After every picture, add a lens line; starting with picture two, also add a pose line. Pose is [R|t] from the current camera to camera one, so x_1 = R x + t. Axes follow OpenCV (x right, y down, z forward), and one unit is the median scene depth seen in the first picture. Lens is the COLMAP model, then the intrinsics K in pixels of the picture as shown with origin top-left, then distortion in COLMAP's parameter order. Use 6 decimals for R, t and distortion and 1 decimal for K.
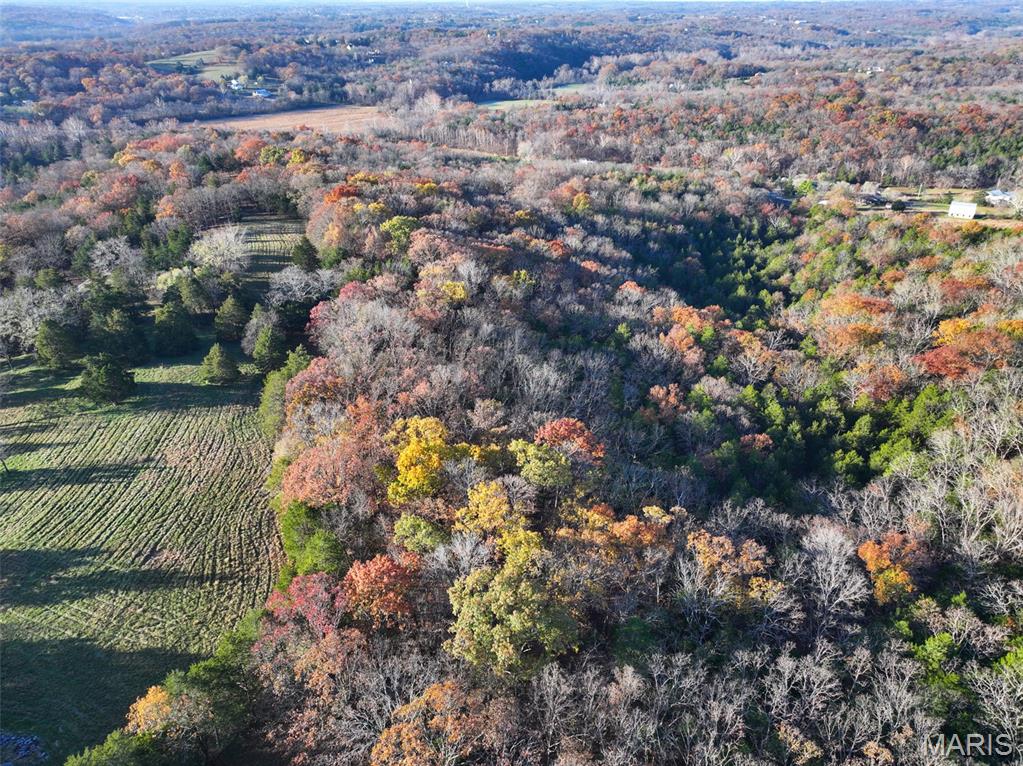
lens RADIAL K [[715.3, 0, 511.5], [0, 715.3, 383.0], [0, 0, 1]] dist [-0.005705, 0.015525]
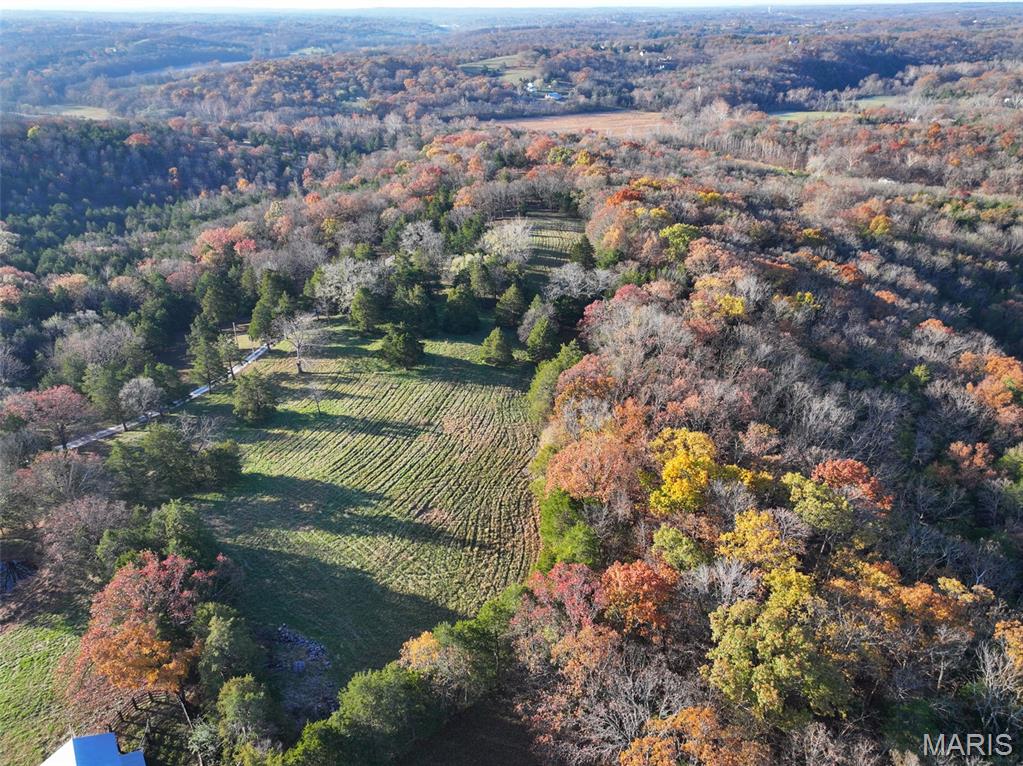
lens RADIAL K [[715.3, 0, 511.5], [0, 715.3, 383.0], [0, 0, 1]] dist [-0.005705, 0.015525]
pose [[0.934860, 0.156619, -0.318602, -0.033534], [-0.158999, 0.987102, 0.018698, 0.002985], [0.317421, 0.033177, 0.947704, -0.002748]]
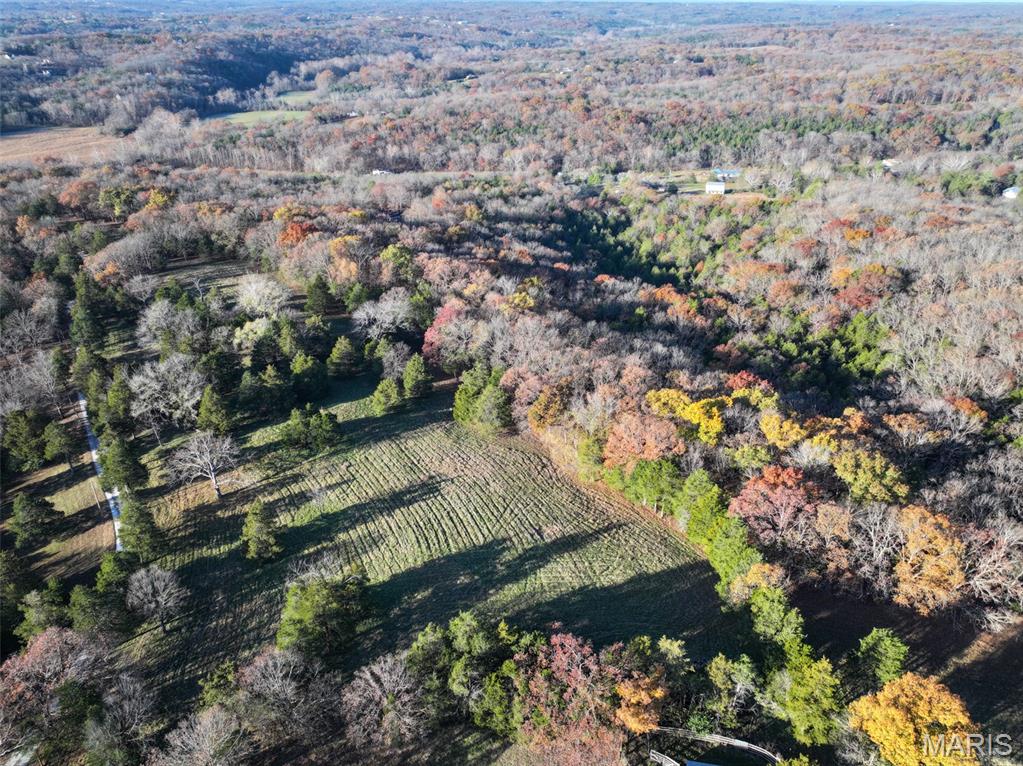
lens RADIAL K [[715.3, 0, 511.5], [0, 715.3, 383.0], [0, 0, 1]] dist [-0.005705, 0.015525]
pose [[0.905670, -0.192931, 0.377544, -0.562203], [0.191140, 0.980638, 0.042605, -0.047662], [-0.378453, 0.033577, 0.925011, -0.093440]]
